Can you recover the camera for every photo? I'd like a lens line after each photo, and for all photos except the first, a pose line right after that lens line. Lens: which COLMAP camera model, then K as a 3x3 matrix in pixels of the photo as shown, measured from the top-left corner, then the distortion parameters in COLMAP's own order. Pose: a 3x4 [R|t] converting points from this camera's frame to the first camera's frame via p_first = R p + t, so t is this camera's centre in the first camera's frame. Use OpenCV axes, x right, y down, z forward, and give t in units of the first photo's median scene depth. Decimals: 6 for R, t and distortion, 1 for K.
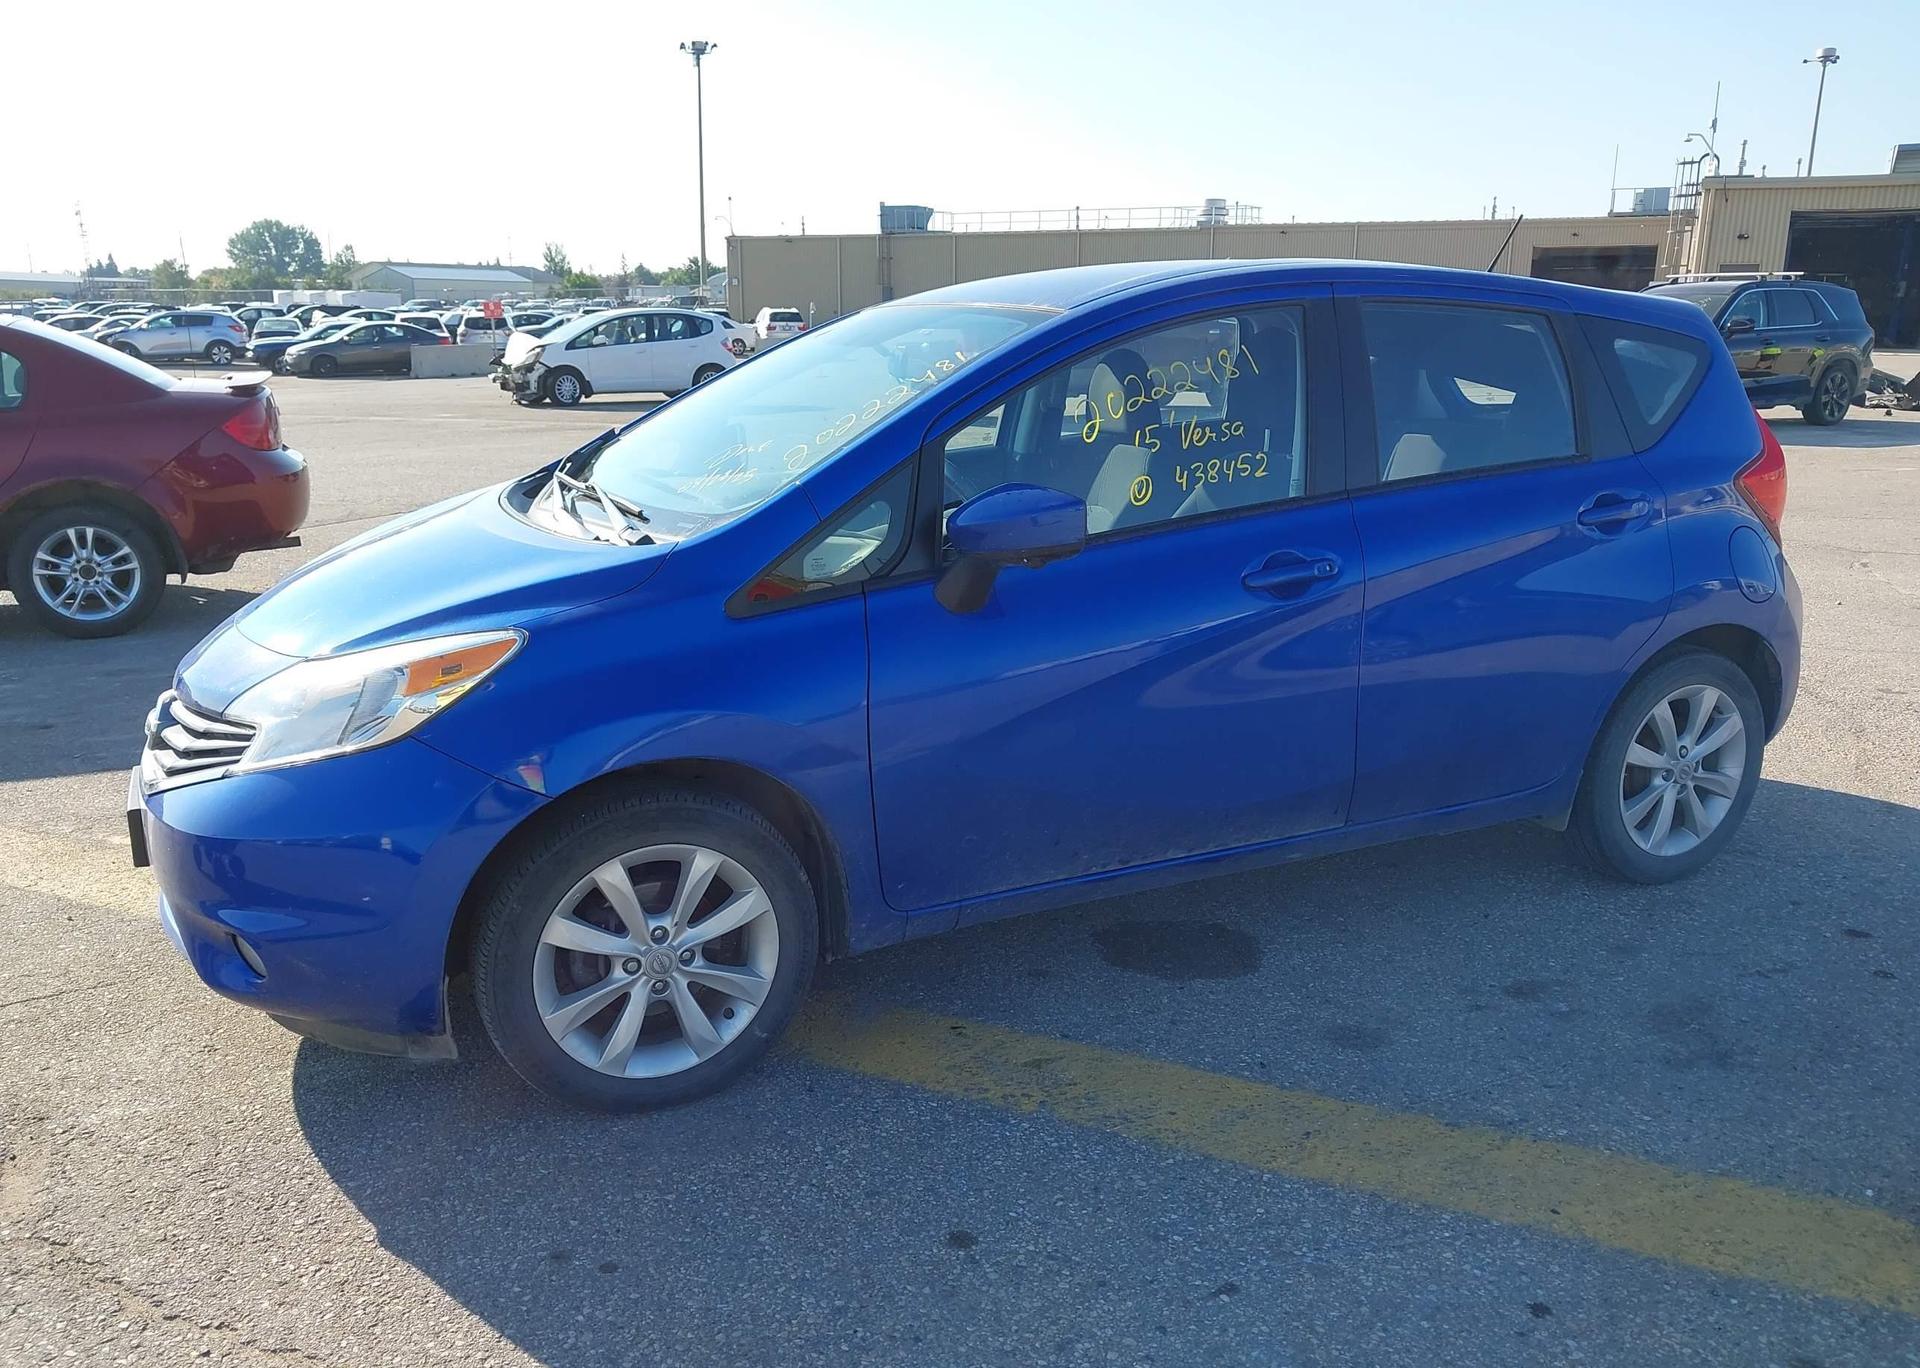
lens RADIAL K [[1530.3, 0, 951.3], [0, 1530.3, 683.6], [0, 0, 1]] dist [0.002704, -0.007350]
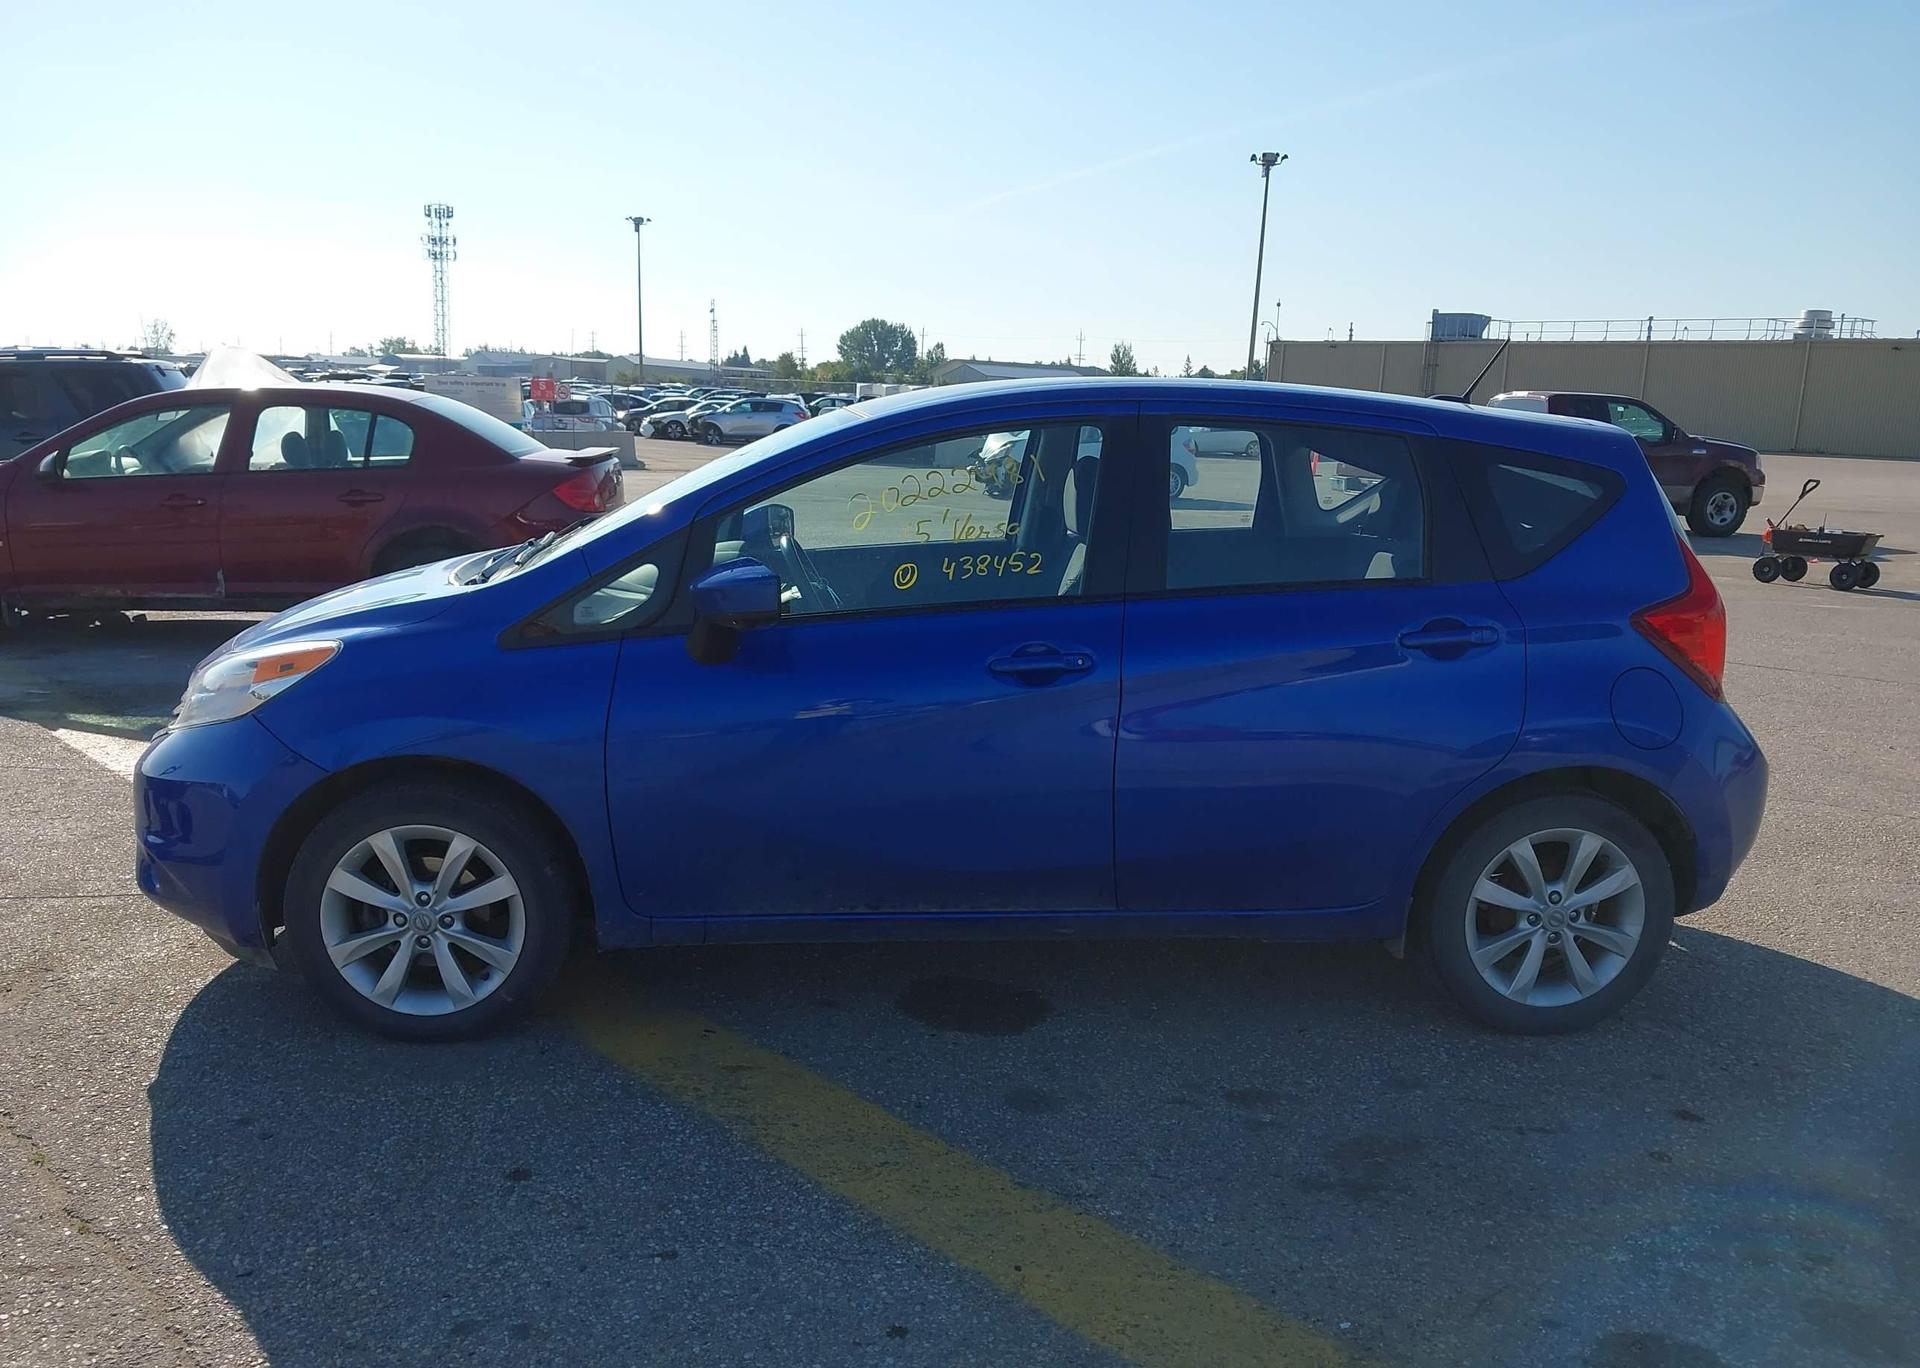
lens RADIAL K [[1539.8, 0, 951.8], [0, 1539.8, 657.4], [0, 0, 1]] dist [0.028438, -0.066085]
pose [[0.936275, 0.087272, -0.340253, 0.467602], [-0.114625, 0.991528, -0.061095, -0.001813], [0.332039, 0.096203, 0.938347, -0.039321]]
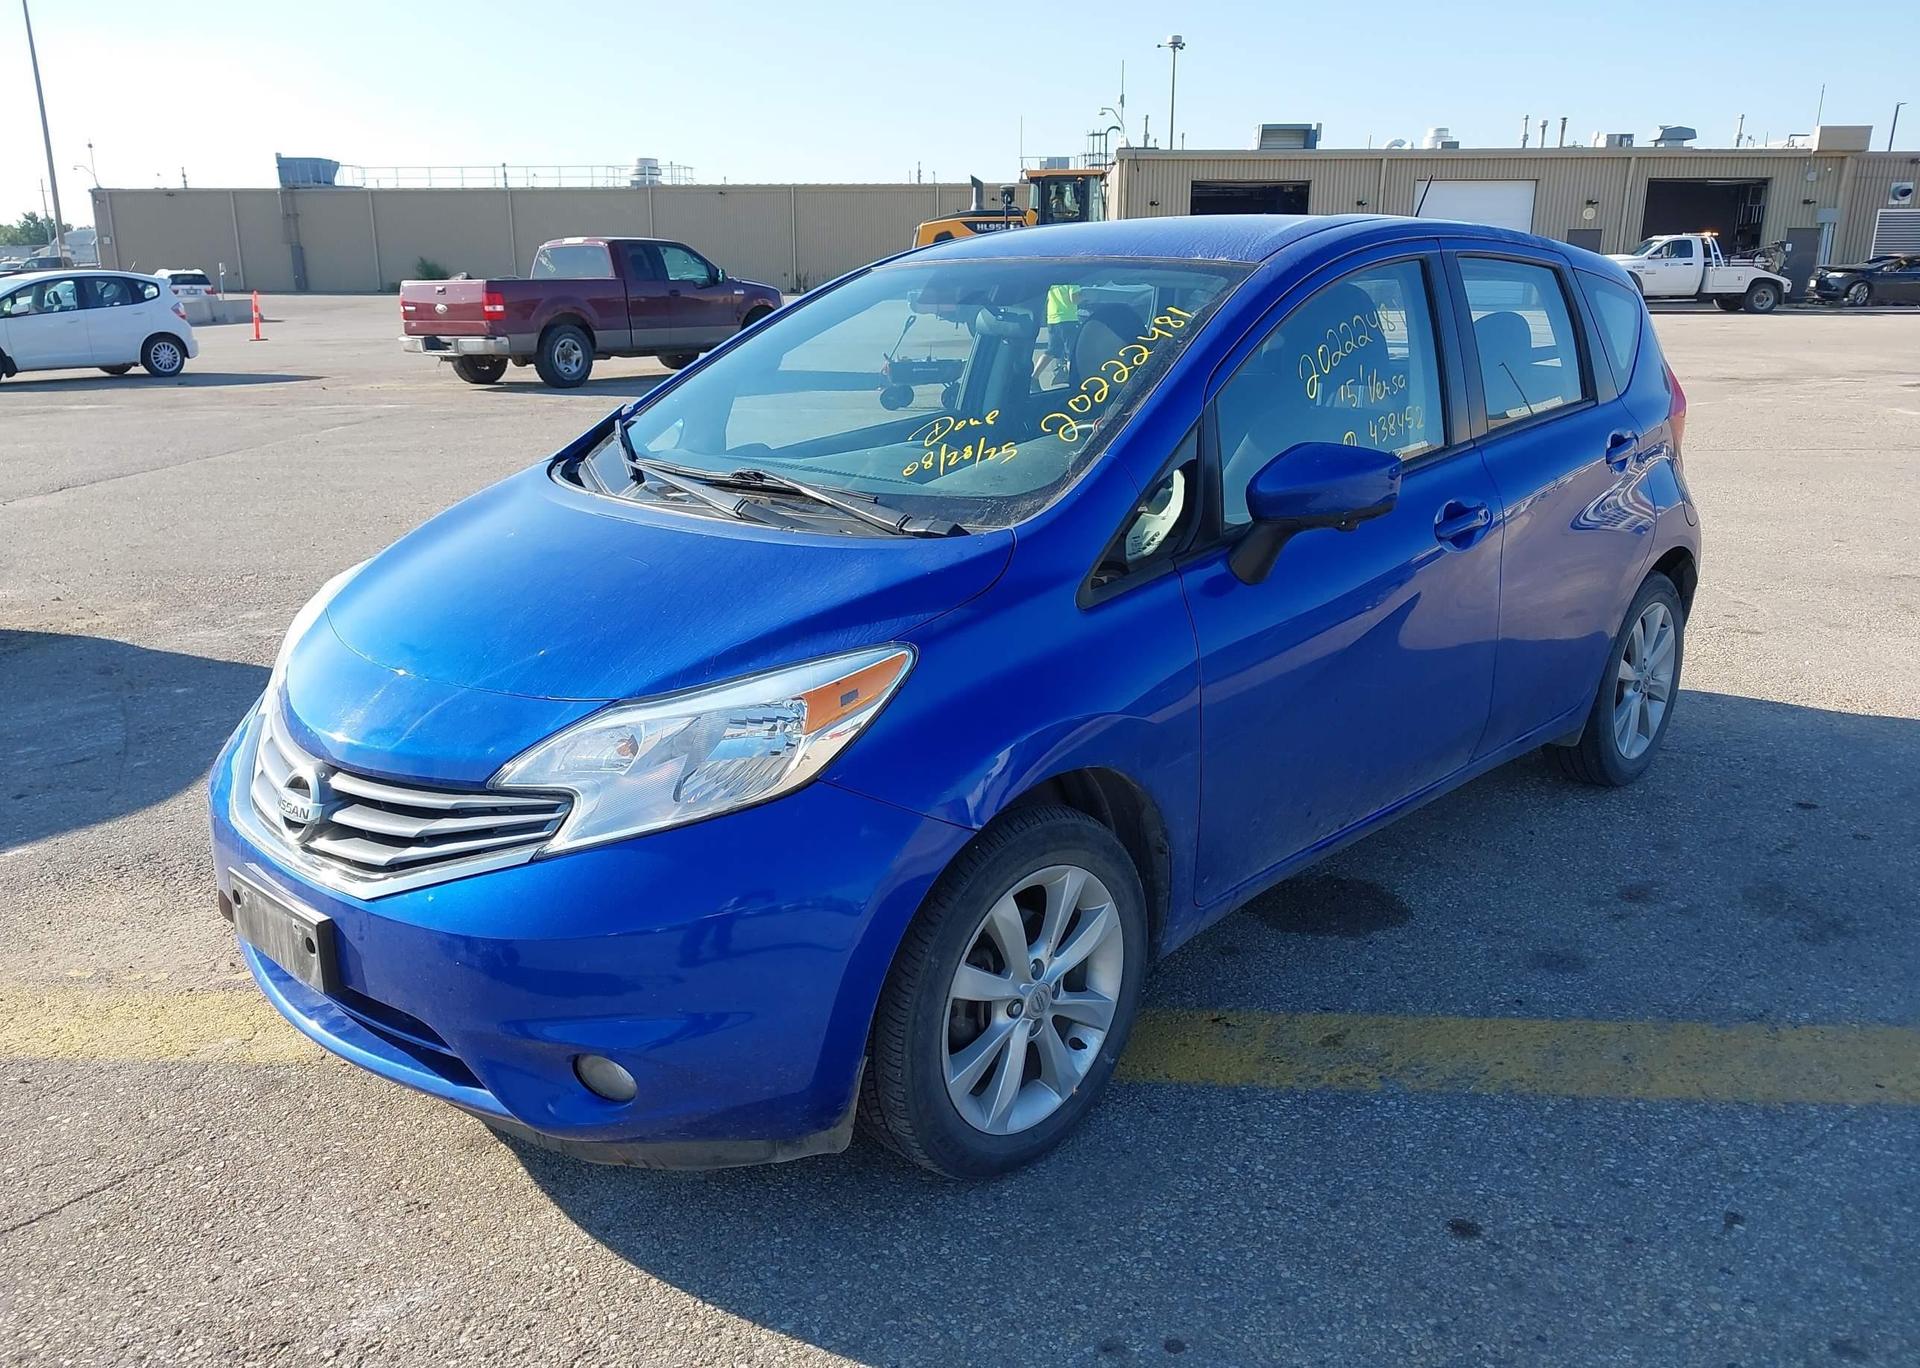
lens RADIAL K [[1530.3, 0, 951.3], [0, 1530.3, 683.6], [0, 0, 1]] dist [0.002704, -0.007350]
pose [[0.933167, -0.095439, 0.346542, -0.399918], [0.087350, 0.995417, 0.038926, -0.029928], [-0.348669, -0.006054, 0.937227, 0.140957]]
